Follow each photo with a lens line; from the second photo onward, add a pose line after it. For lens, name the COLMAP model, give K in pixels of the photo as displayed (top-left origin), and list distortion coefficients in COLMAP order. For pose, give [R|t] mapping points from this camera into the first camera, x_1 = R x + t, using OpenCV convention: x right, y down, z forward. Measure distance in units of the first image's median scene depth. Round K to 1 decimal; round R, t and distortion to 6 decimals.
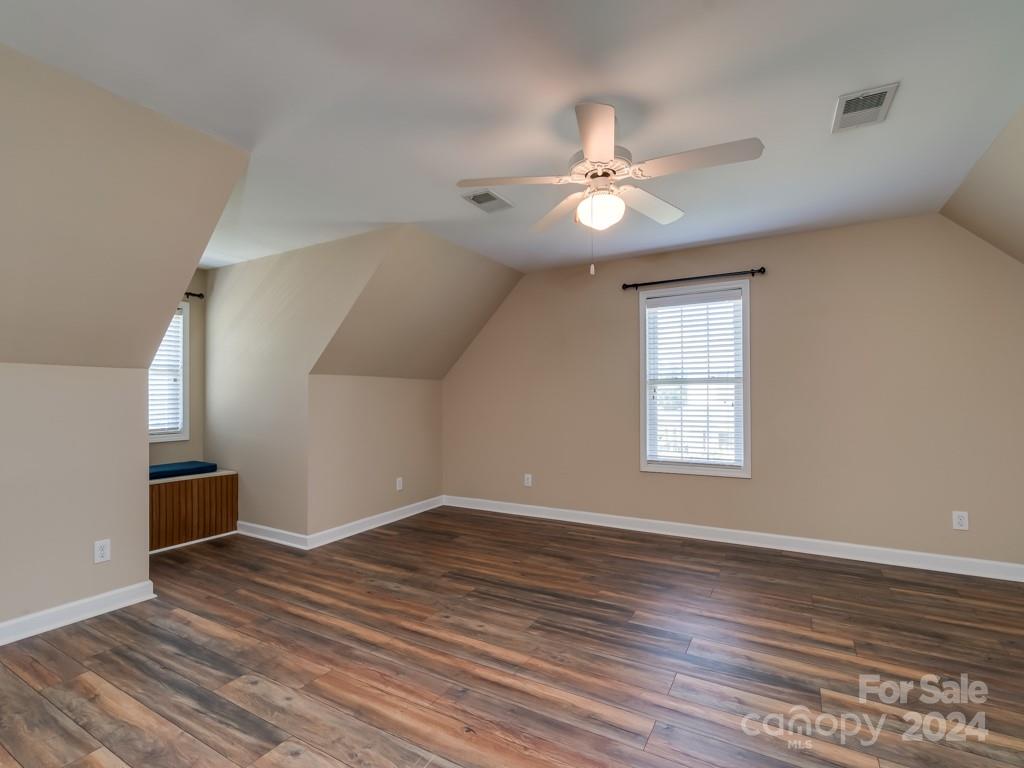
lens RADIAL K [[500.4, 0, 497.9], [0, 500.4, 392.4], [0, 0, 1]] dist [0.030796, 0.000490]
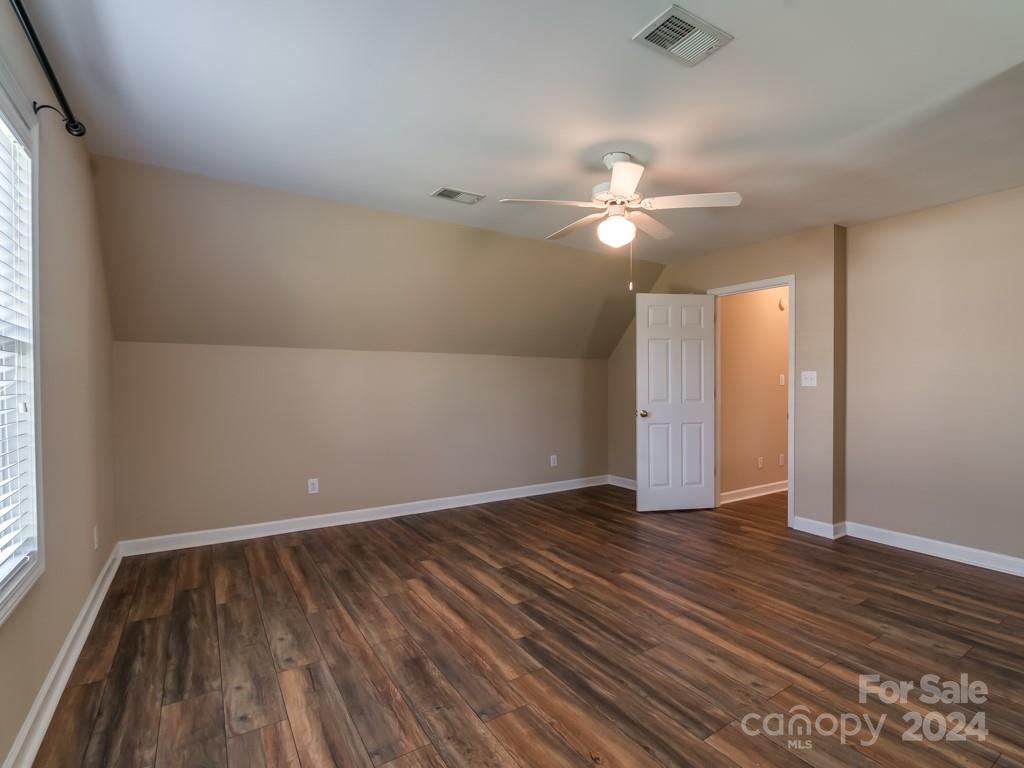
lens RADIAL K [[500.4, 0, 497.9], [0, 500.4, 392.4], [0, 0, 1]] dist [0.030796, 0.000490]
pose [[-0.862361, -0.008731, 0.506219, -0.158217], [-0.007535, 0.999962, 0.004411, -0.006170], [-0.506238, -0.000011, -0.862394, 1.959823]]
